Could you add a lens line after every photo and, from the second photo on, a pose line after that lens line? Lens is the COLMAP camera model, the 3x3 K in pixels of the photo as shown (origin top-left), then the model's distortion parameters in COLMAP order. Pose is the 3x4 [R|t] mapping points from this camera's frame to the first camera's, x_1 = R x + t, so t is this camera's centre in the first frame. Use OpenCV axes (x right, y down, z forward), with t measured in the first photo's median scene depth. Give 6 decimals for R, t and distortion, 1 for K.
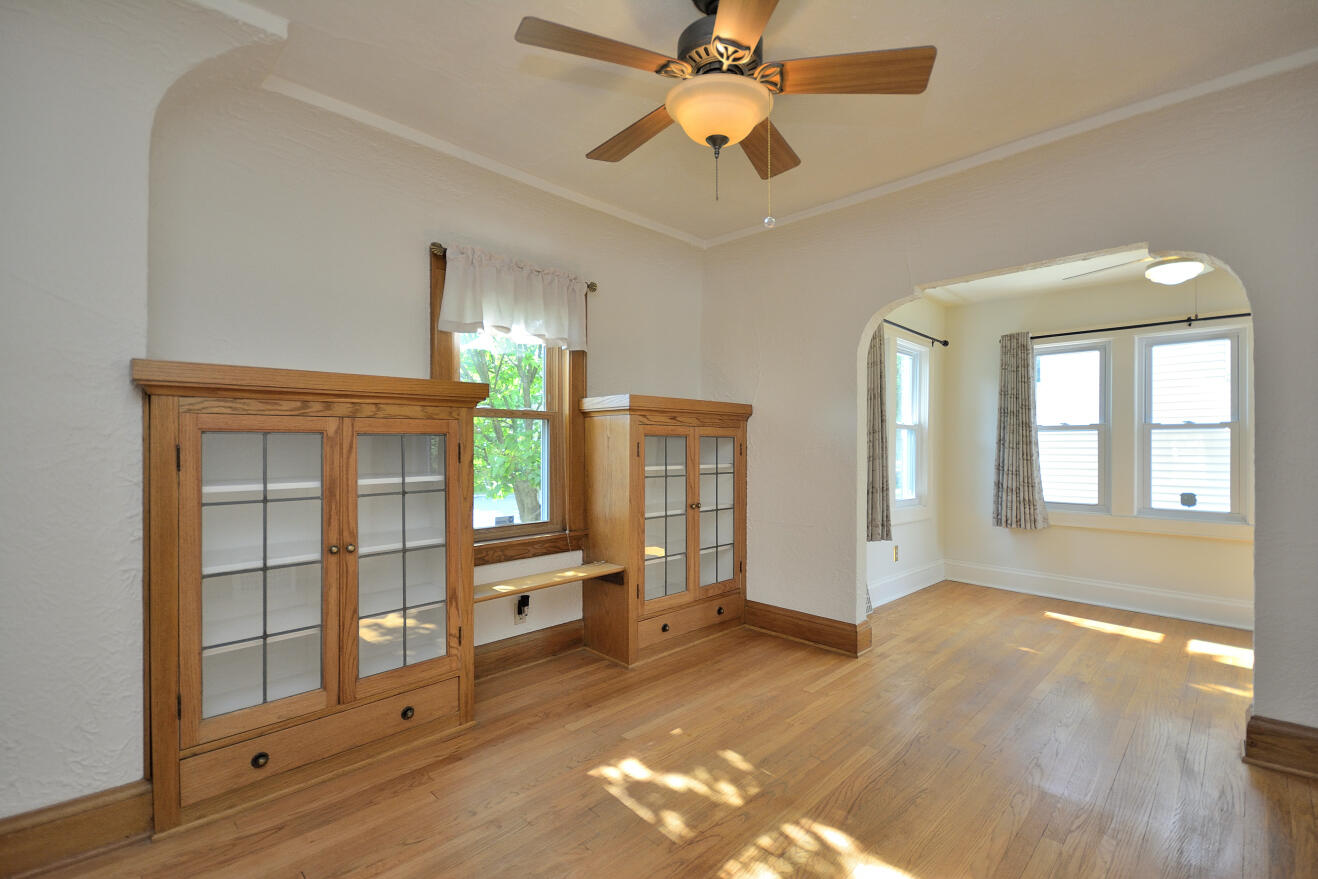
lens RADIAL K [[584.1, 0, 662.7], [0, 584.1, 448.9], [0, 0, 1]] dist [-0.002929, -0.008074]
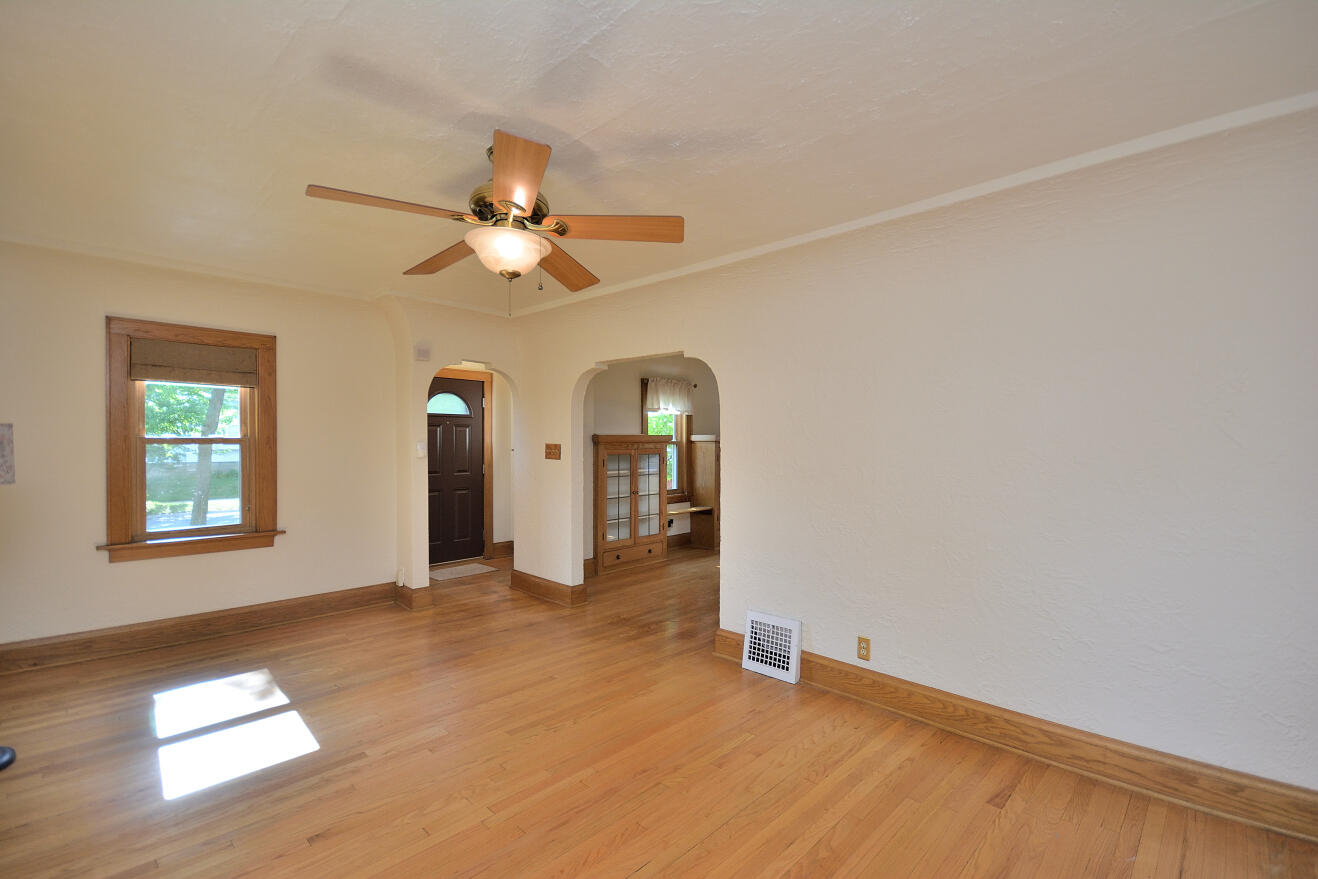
lens RADIAL K [[584.1, 0, 660.9], [0, 584.1, 441.6], [0, 0, 1]] dist [-0.002929, -0.008074]
pose [[0.999690, 0.001781, 0.024830, -0.364525], [-0.001596, 0.999971, -0.007471, -0.052937], [-0.024843, 0.007429, 0.999664, -1.511409]]
